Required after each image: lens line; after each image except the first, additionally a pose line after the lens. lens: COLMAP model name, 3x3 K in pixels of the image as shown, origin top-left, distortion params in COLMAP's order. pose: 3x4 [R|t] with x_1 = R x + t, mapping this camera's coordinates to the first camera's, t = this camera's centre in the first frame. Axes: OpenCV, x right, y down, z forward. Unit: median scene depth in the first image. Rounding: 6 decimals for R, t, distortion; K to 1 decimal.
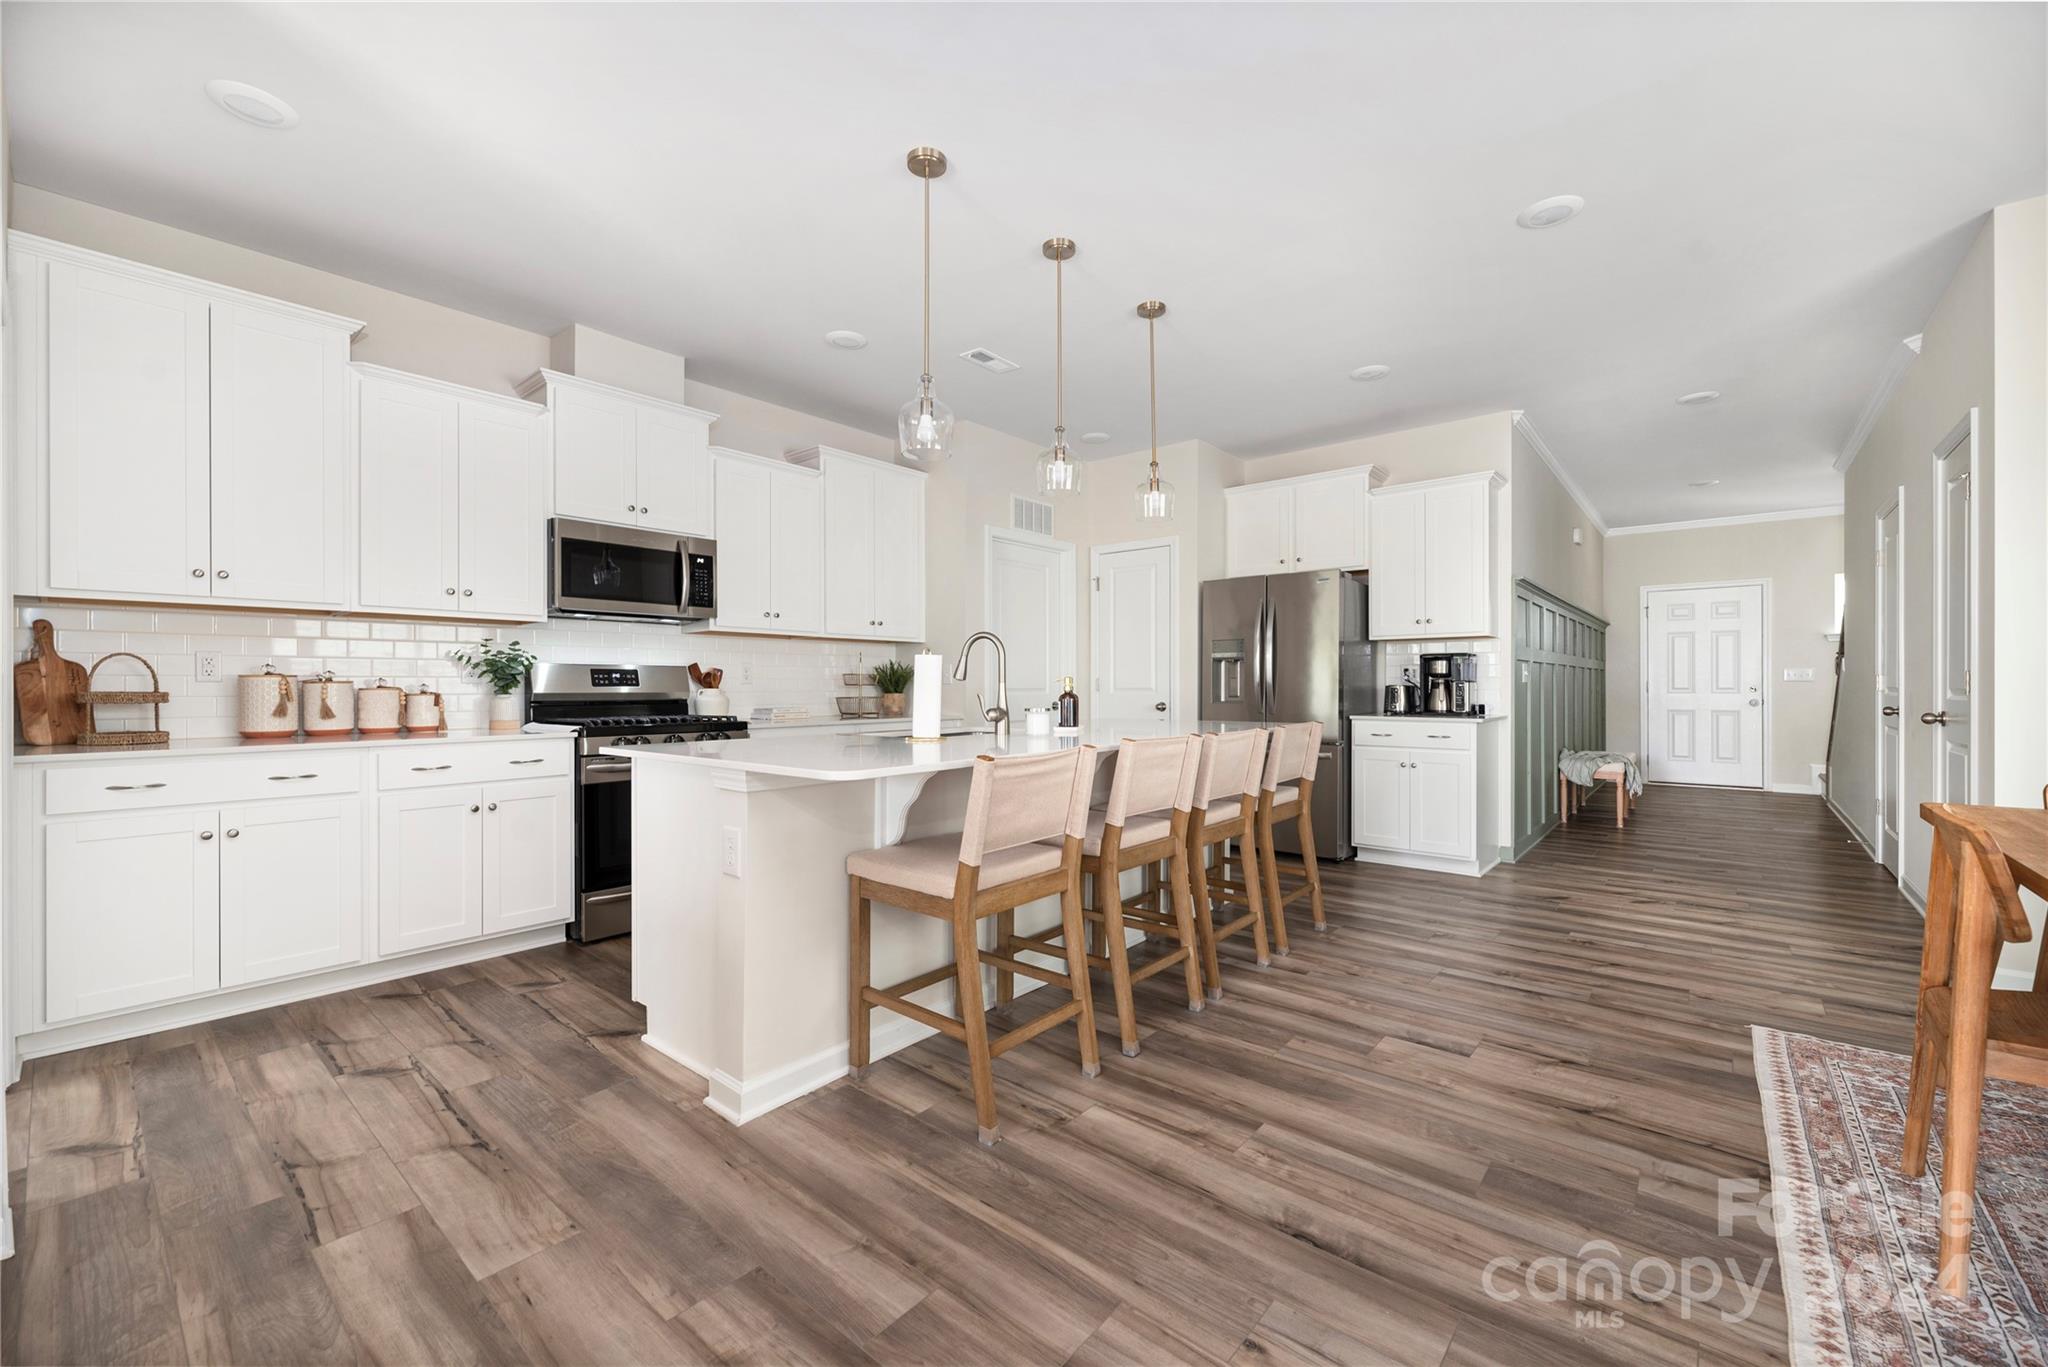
lens RADIAL K [[822.2, 0, 1030.0], [0, 822.2, 684.4], [0, 0, 1]] dist [0.001347, 0.000064]
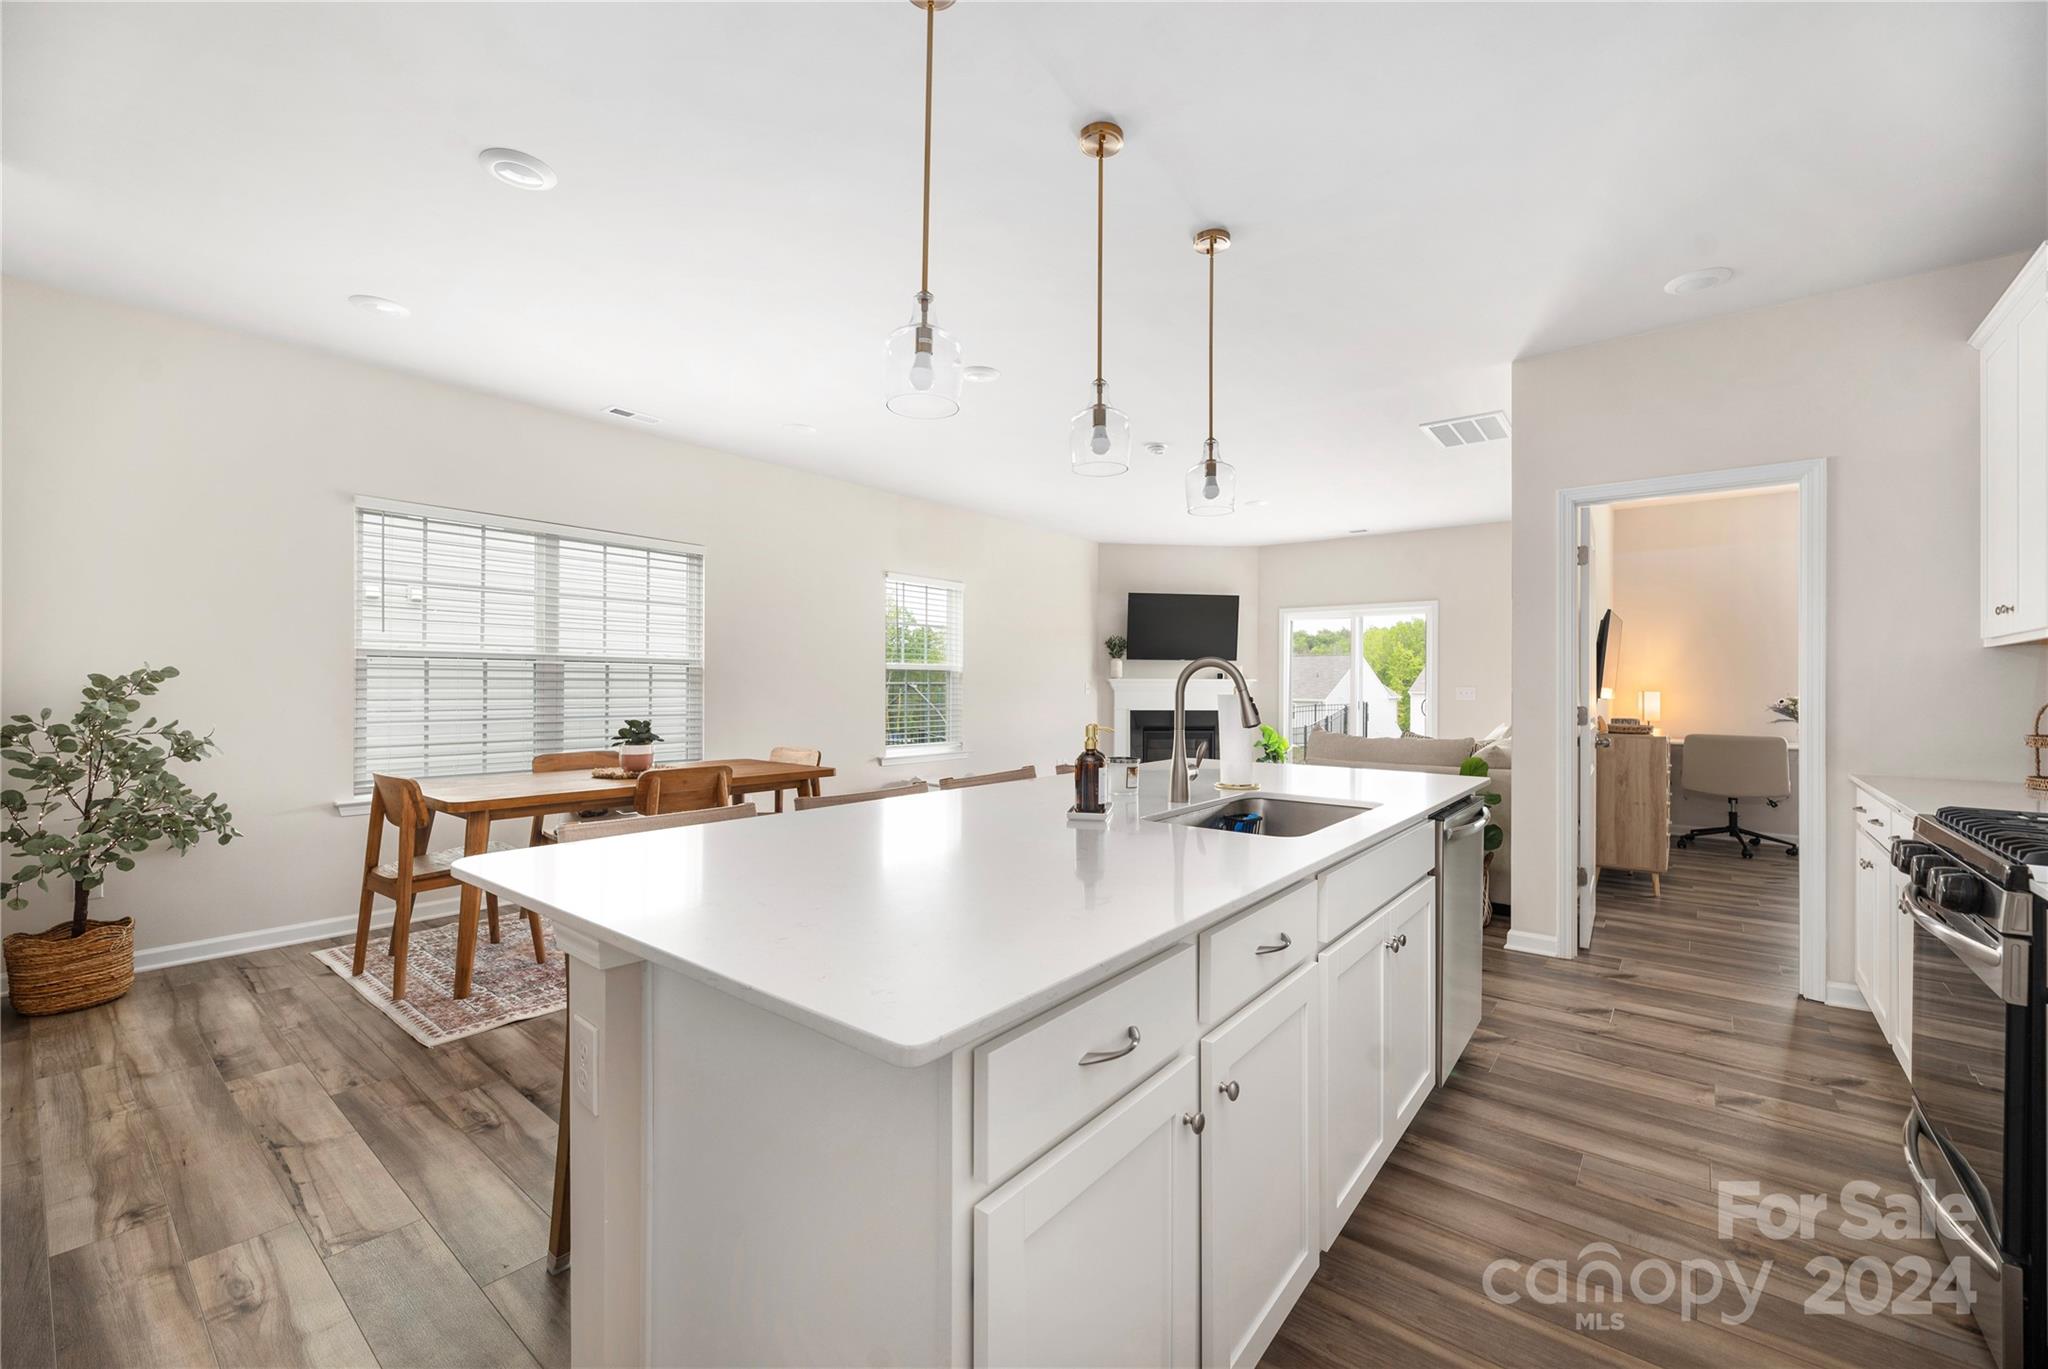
lens RADIAL K [[822.2, 0, 1030.0], [0, 822.2, 685.4], [0, 0, 1]] dist [0.001347, 0.000064]
pose [[-0.999832, -0.003480, -0.017977, 0.092373], [-0.003496, 0.999994, 0.000870, -0.035151], [0.017973, 0.000933, -0.999838, 1.468207]]
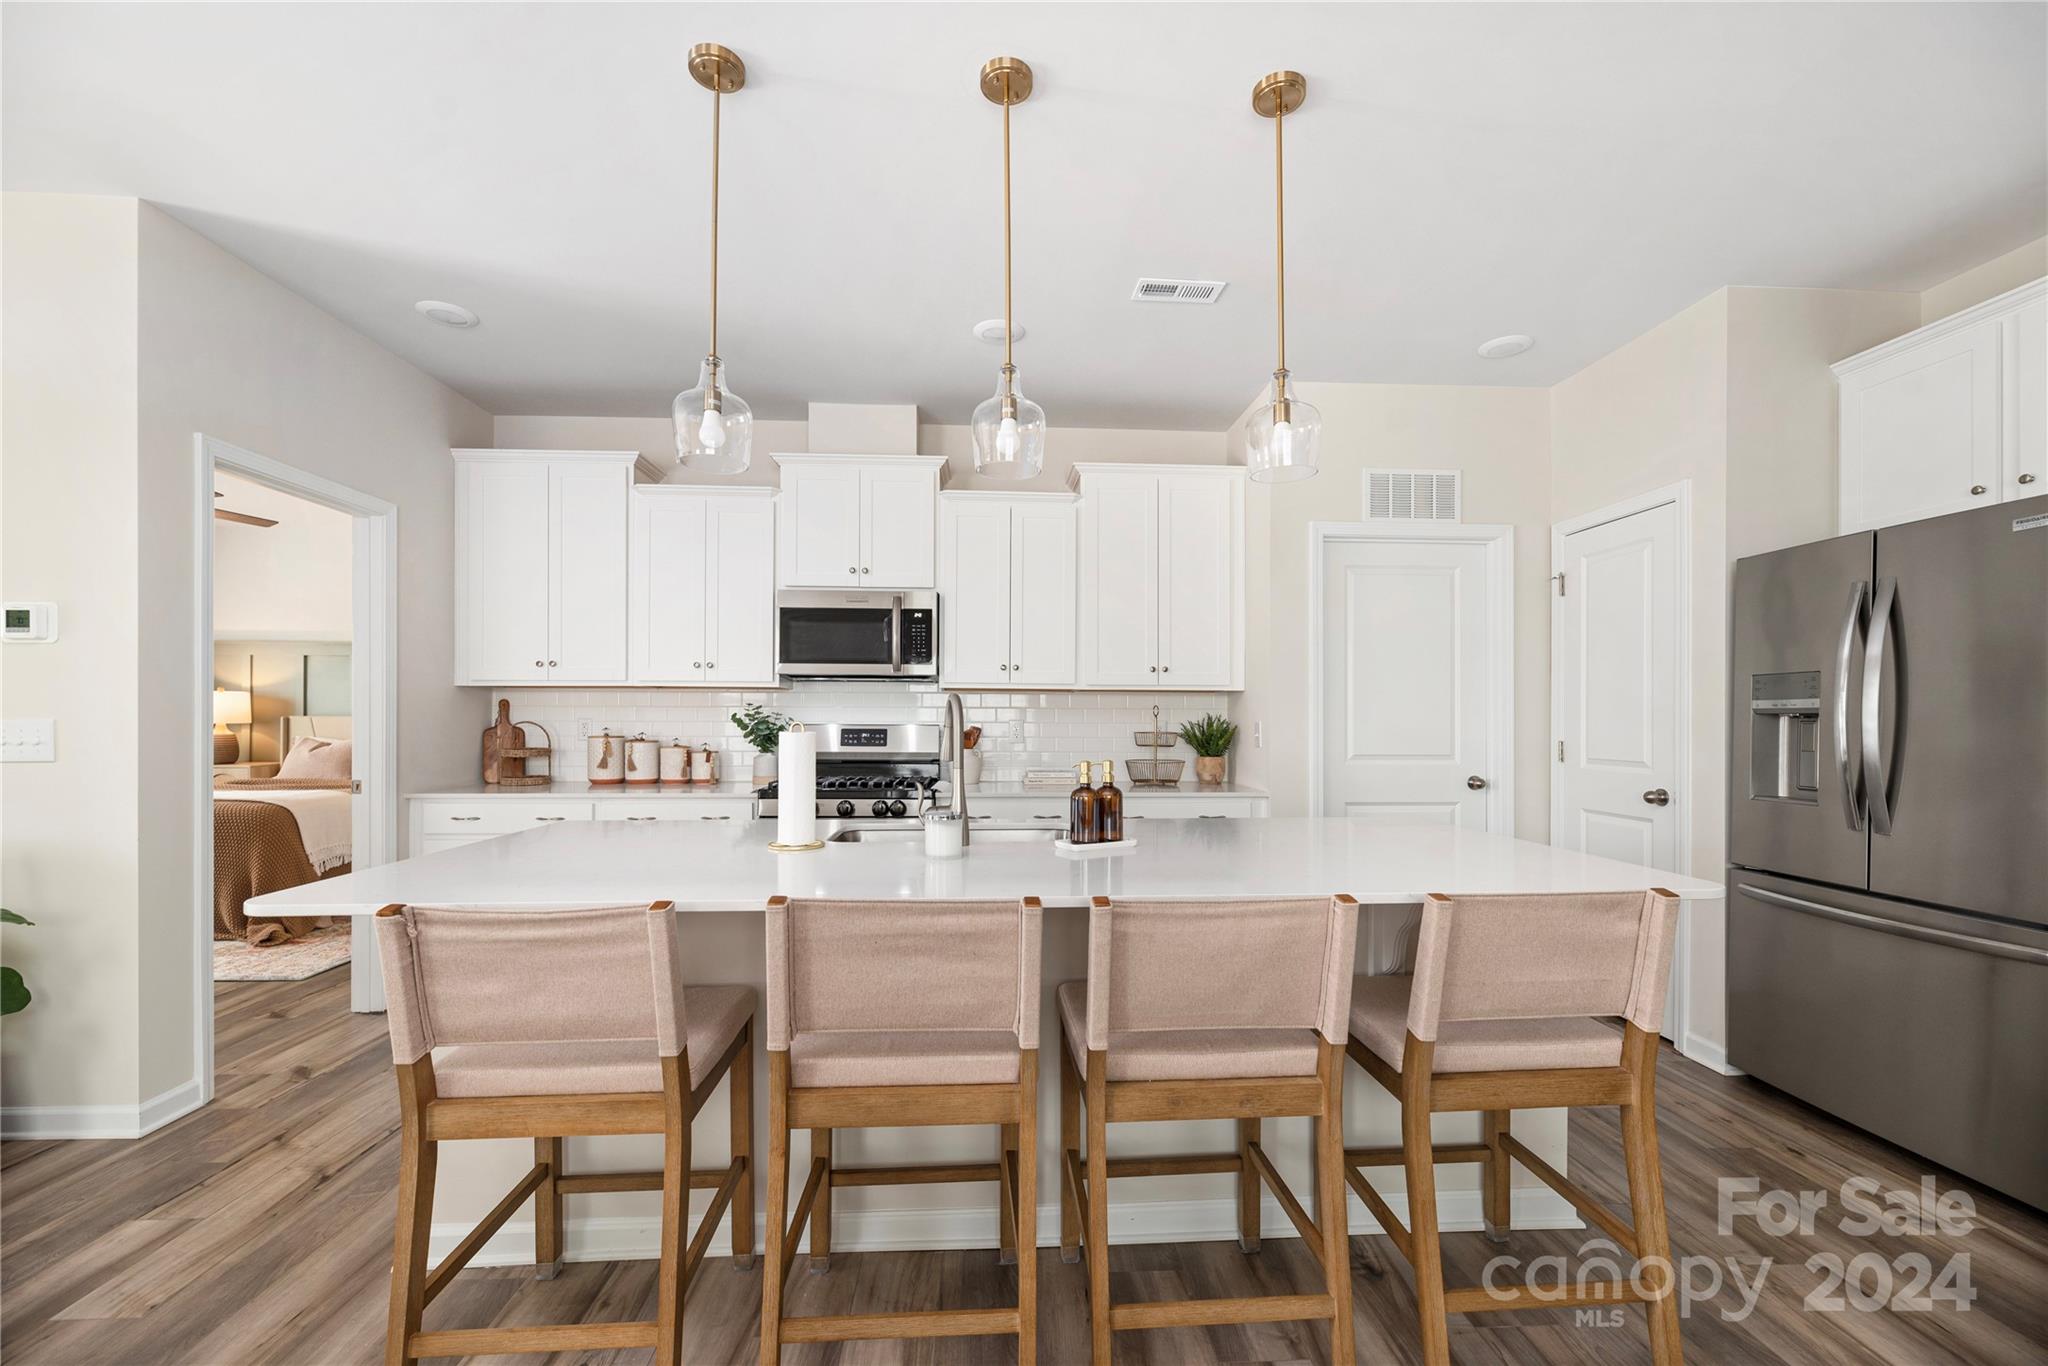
lens RADIAL K [[873.9, 0, 1027.8], [0, 873.9, 676.0], [0, 0, 1]] dist [-0.000559, 0.000013]
pose [[0.680897, -0.030180, -0.731757, 0.458530], [-0.005478, 0.998913, -0.046296, -0.038197], [0.732359, 0.035531, 0.679991, 0.463624]]
